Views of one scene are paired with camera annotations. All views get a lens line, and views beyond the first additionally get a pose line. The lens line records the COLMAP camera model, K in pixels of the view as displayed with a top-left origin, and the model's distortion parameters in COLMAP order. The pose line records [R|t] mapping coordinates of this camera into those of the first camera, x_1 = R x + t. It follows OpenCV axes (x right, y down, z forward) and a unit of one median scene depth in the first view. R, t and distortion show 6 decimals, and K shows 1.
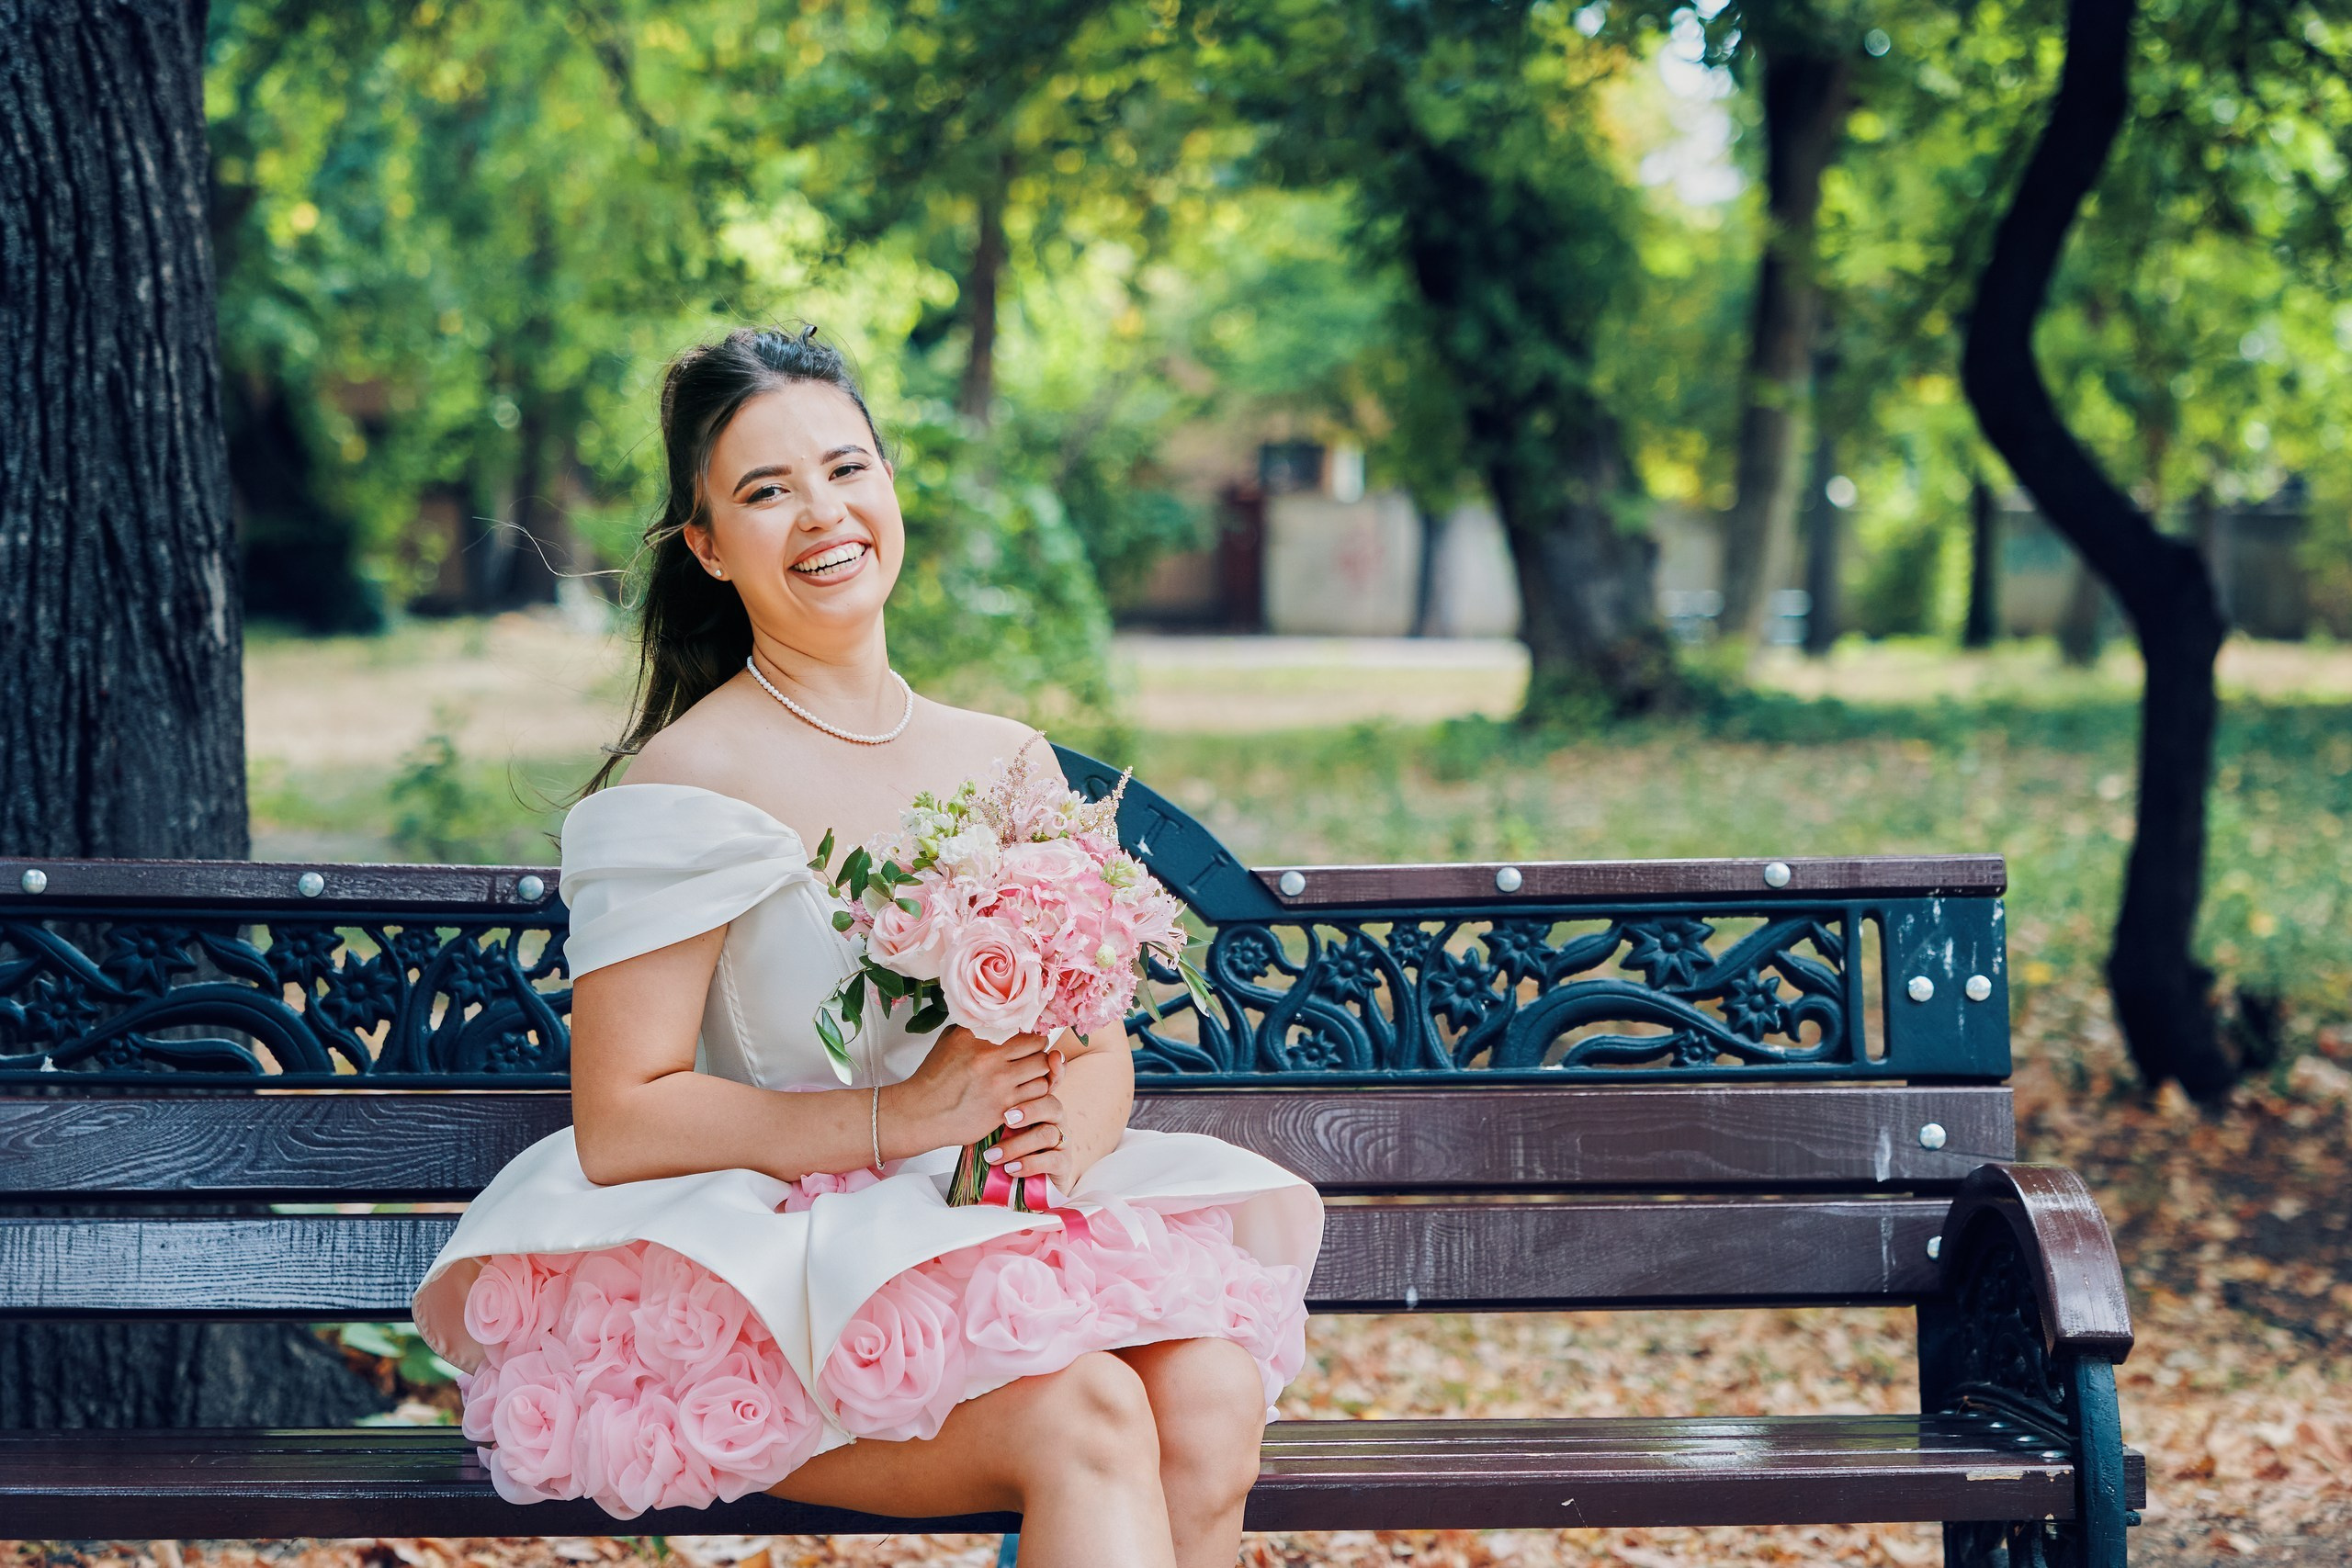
lens RADIAL K [[9400.4, 0, 1176.0], [0, 9400.4, 784.0], [0, 0, 1]] dist [0.332348, -0.179866]
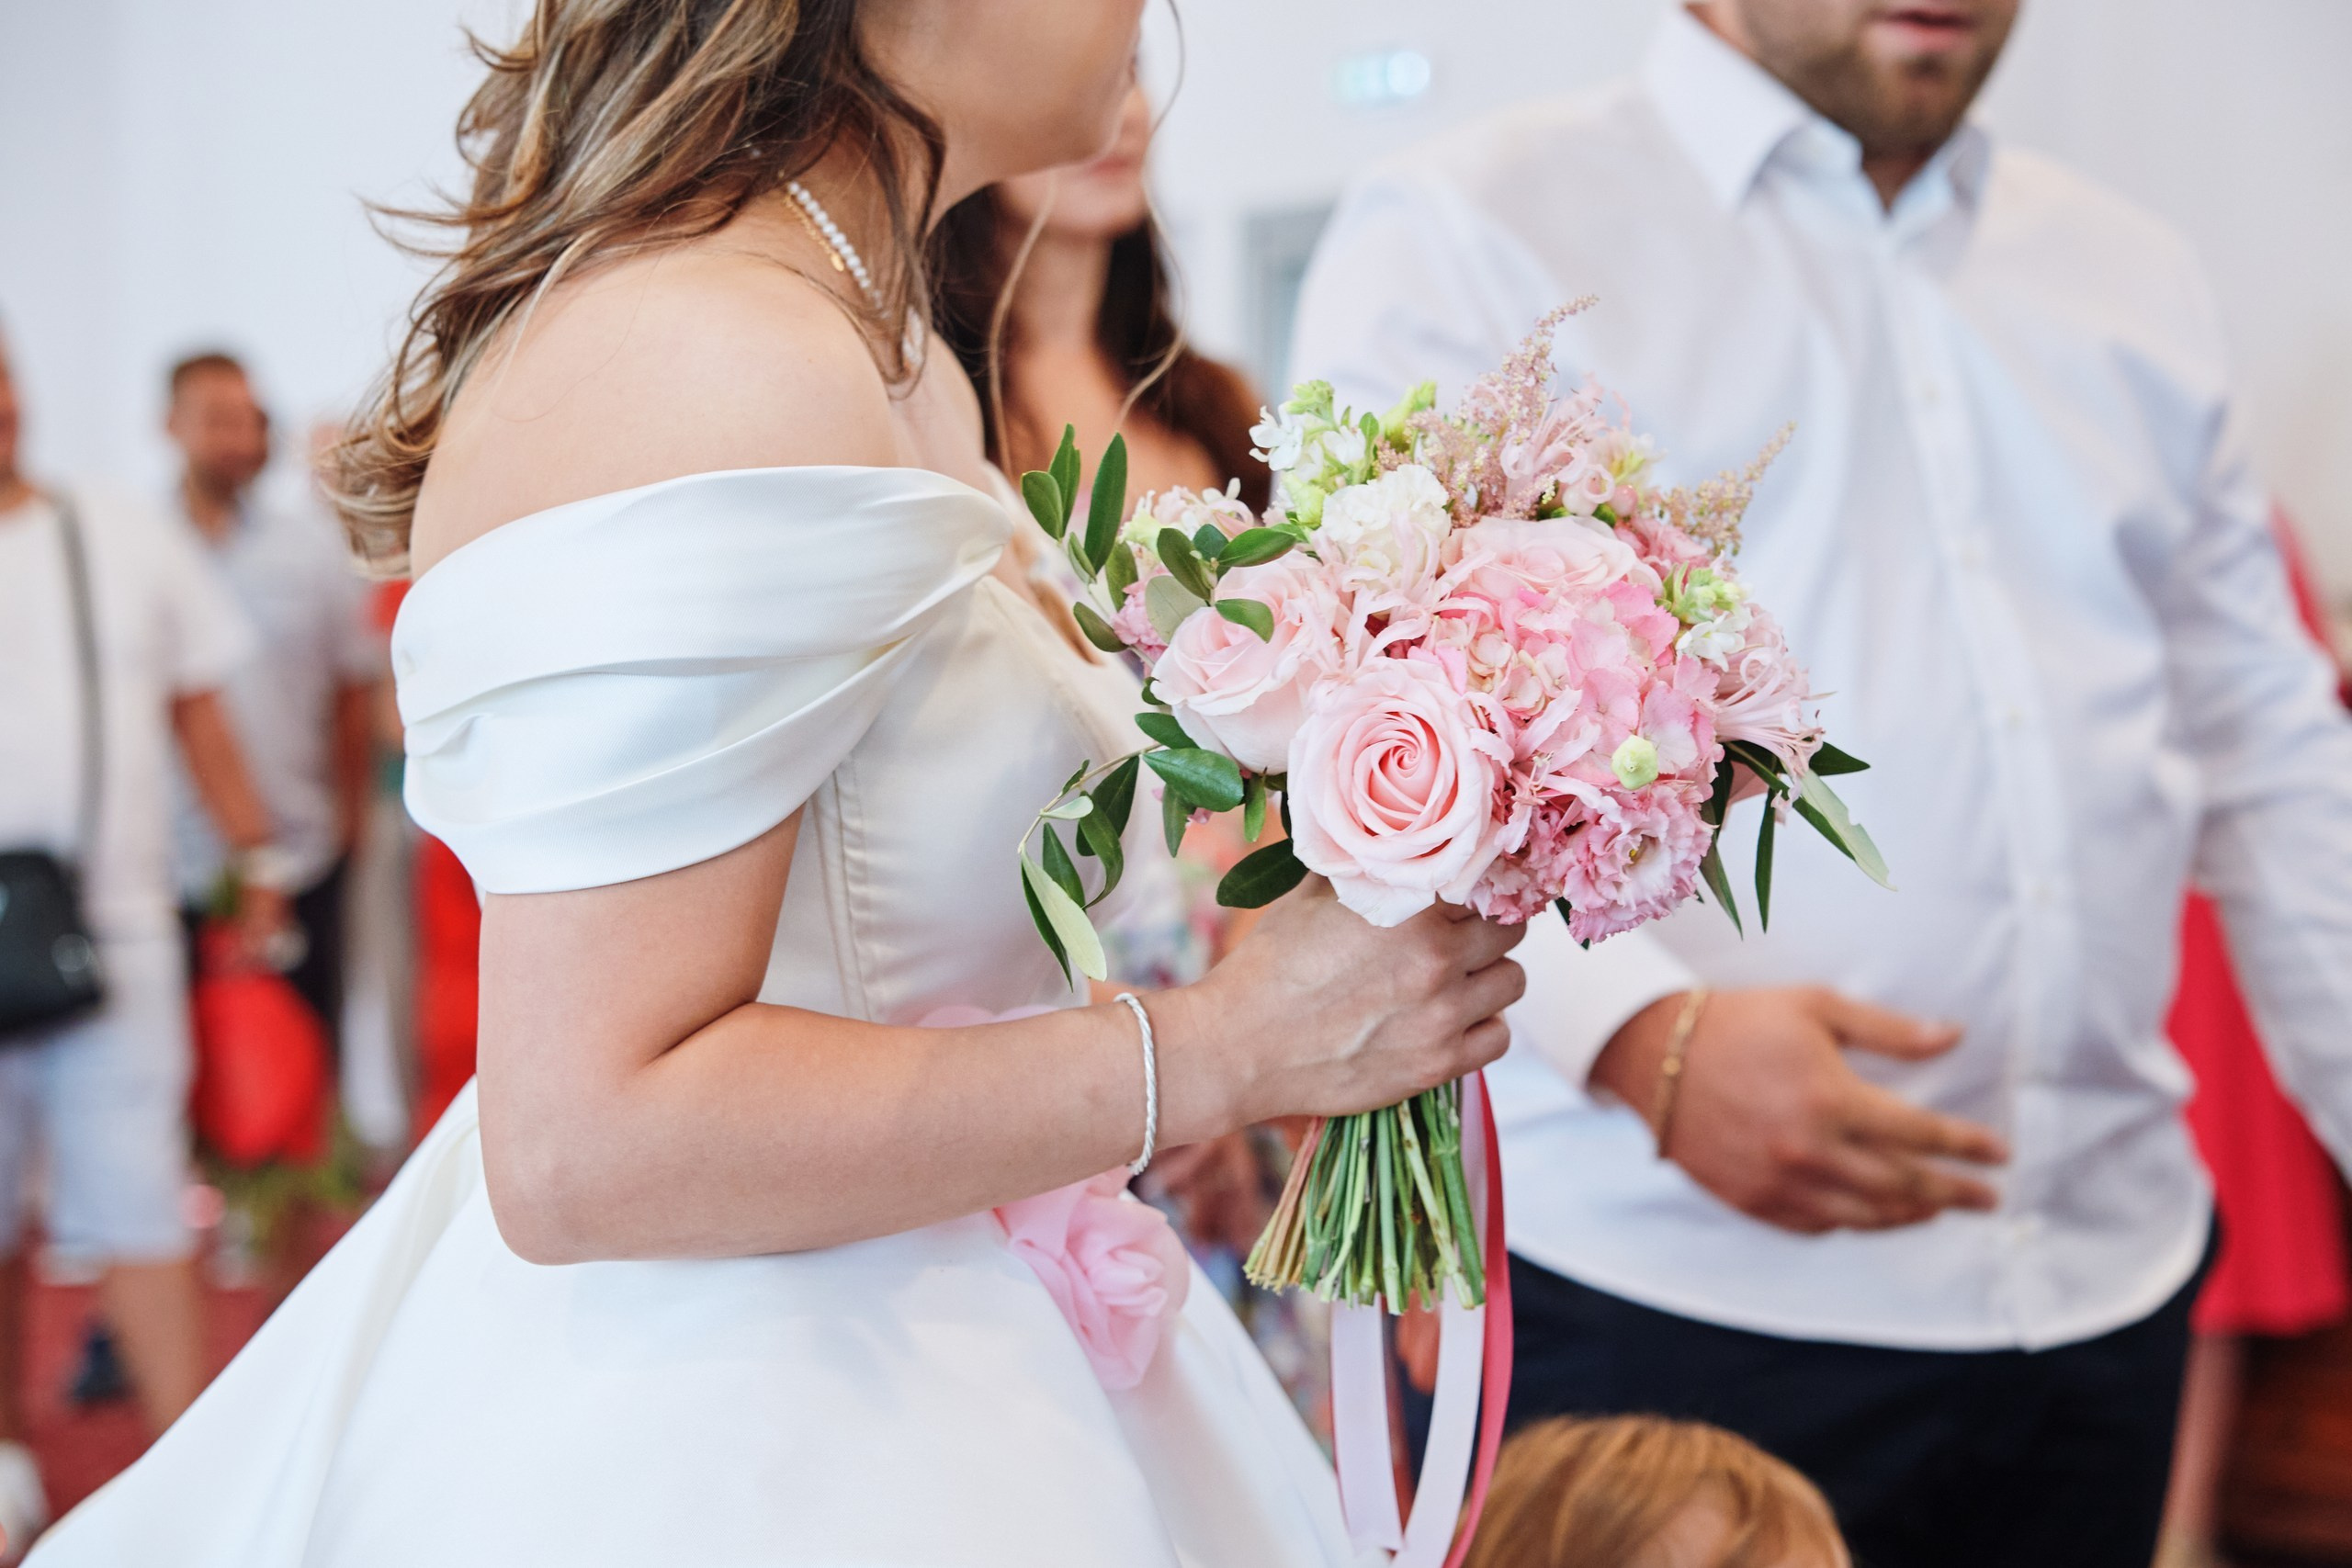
lens RADIAL K [[9400.4, 0, 1176.0], [0, 9400.4, 784.0], [0, 0, 1]] dist [0.332348, -0.179866]
pose [[0.990150, 0.137523, -0.026290, -0.016969], [-0.136786, 0.990204, 0.028030, 0.007948], [0.029887, -0.024158, 0.999261, 0.482334]]
